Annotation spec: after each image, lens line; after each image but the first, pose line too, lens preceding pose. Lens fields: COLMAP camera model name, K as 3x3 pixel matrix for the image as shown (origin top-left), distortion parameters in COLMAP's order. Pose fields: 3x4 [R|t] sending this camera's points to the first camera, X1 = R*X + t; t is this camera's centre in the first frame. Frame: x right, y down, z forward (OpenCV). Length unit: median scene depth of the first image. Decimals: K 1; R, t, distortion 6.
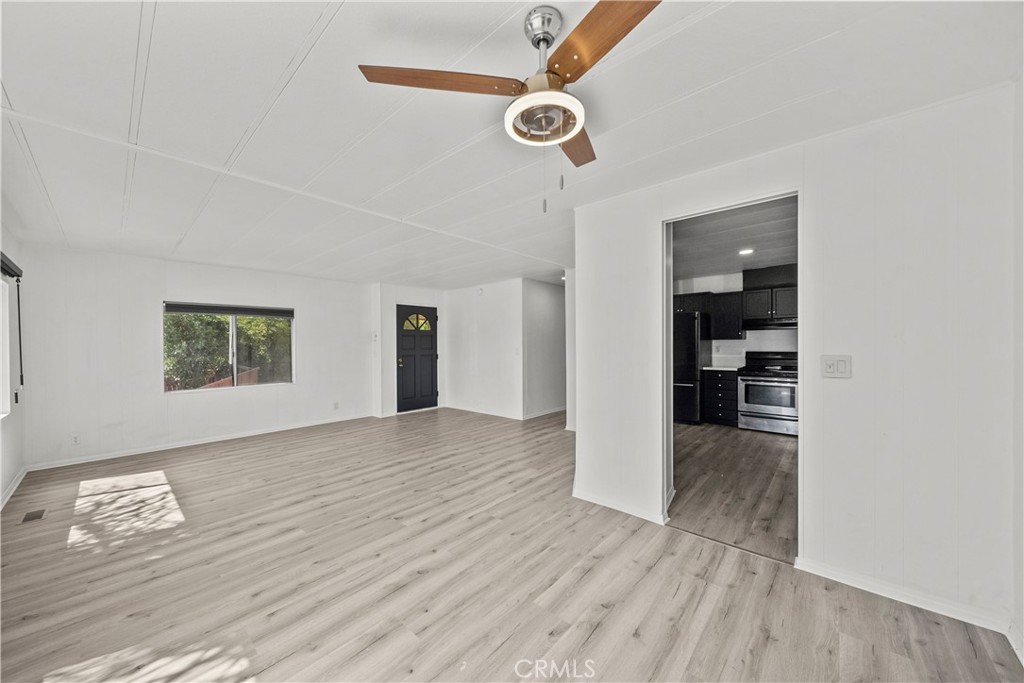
lens RADIAL K [[361.0, 0, 515.8], [0, 361.0, 347.7], [0, 0, 1]] dist [-0.000479, -0.000204]
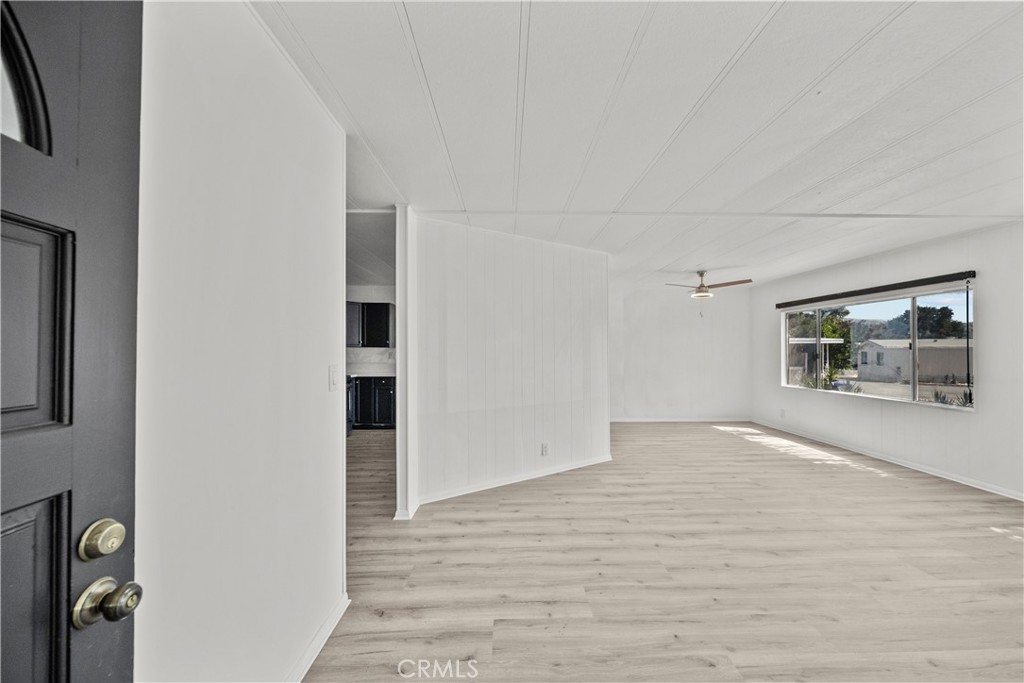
lens RADIAL K [[358.8, 0, 515.6], [0, 358.8, 349.1], [0, 0, 1]] dist [-0.001204, -0.000317]
pose [[-0.680663, 0.011799, 0.732502, -0.678154], [0.014514, 0.999891, -0.002620, -0.020360], [-0.732453, 0.008848, -0.680760, 2.476507]]
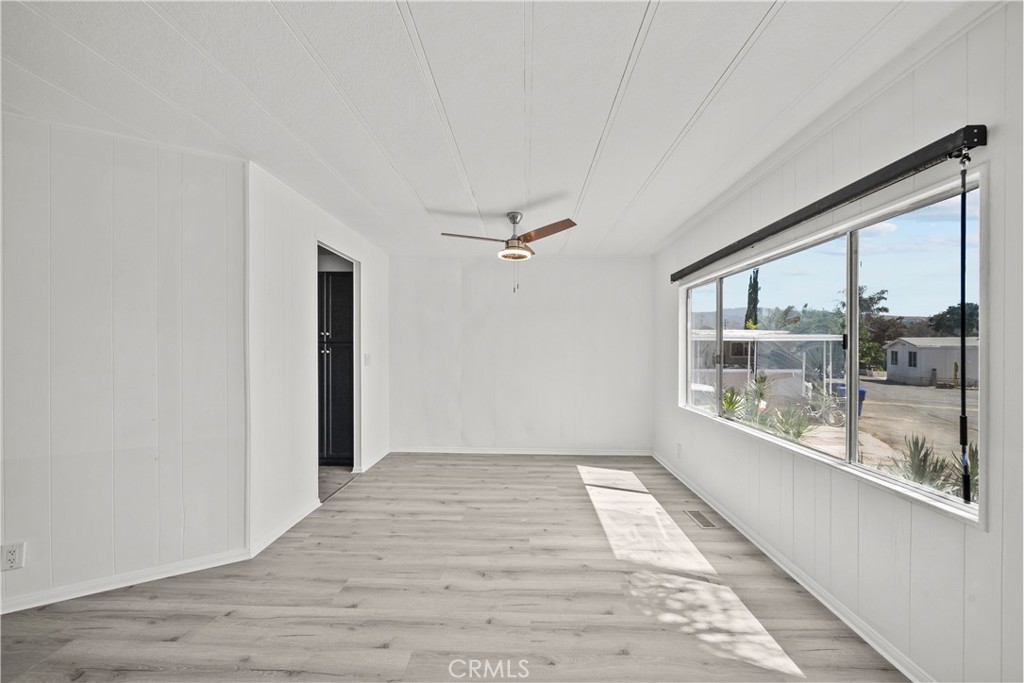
lens RADIAL K [[361.0, 0, 515.8], [0, 361.0, 347.7], [0, 0, 1]] dist [-0.000479, -0.000204]
pose [[-0.643137, 0.005451, 0.765732, -0.824137], [0.009522, 0.999954, 0.000878, -0.006395], [-0.765692, 0.007856, -0.643159, 1.180411]]
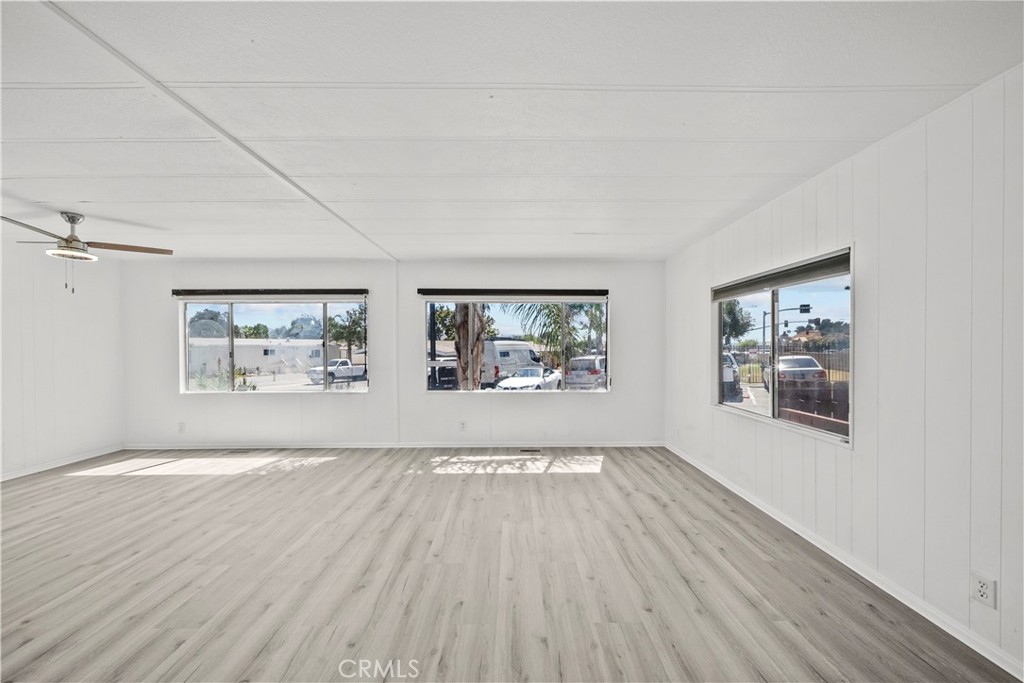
lens RADIAL K [[361.0, 0, 515.8], [0, 361.0, 347.7], [0, 0, 1]] dist [-0.000479, -0.000204]
pose [[-0.741465, 0.017138, -0.670772, -0.224922], [0.005335, 0.999793, 0.019647, -0.025315], [0.670970, 0.010989, -0.741403, 2.199930]]
